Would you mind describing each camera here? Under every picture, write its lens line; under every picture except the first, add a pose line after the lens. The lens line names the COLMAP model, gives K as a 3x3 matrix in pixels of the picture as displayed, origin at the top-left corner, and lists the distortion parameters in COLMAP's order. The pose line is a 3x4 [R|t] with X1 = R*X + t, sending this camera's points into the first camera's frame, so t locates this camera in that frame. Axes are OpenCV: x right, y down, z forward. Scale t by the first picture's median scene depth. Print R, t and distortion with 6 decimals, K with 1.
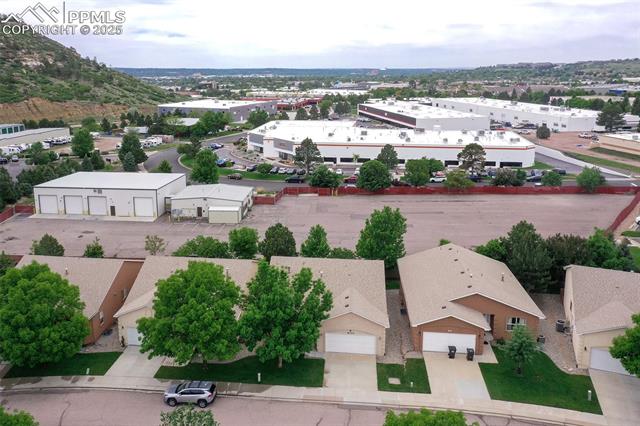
lens RADIAL K [[516.0, 0, 283.0], [0, 516.0, 174.7], [0, 0, 1]] dist [-0.007758, 0.004887]
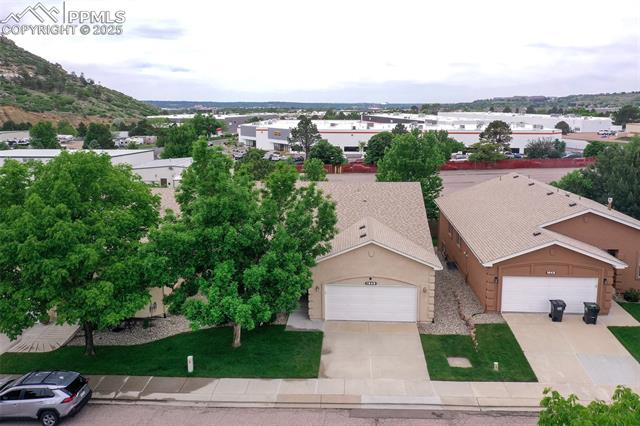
lens RADIAL K [[516.0, 0, 323.8], [0, 516.0, 212.2], [0, 0, 1]] dist [-0.007758, 0.004887]
pose [[0.997298, -0.009298, 0.072870, 0.043905], [0.008235, 0.999855, 0.014880, 0.226837], [-0.072997, -0.014239, 0.997230, 0.470100]]
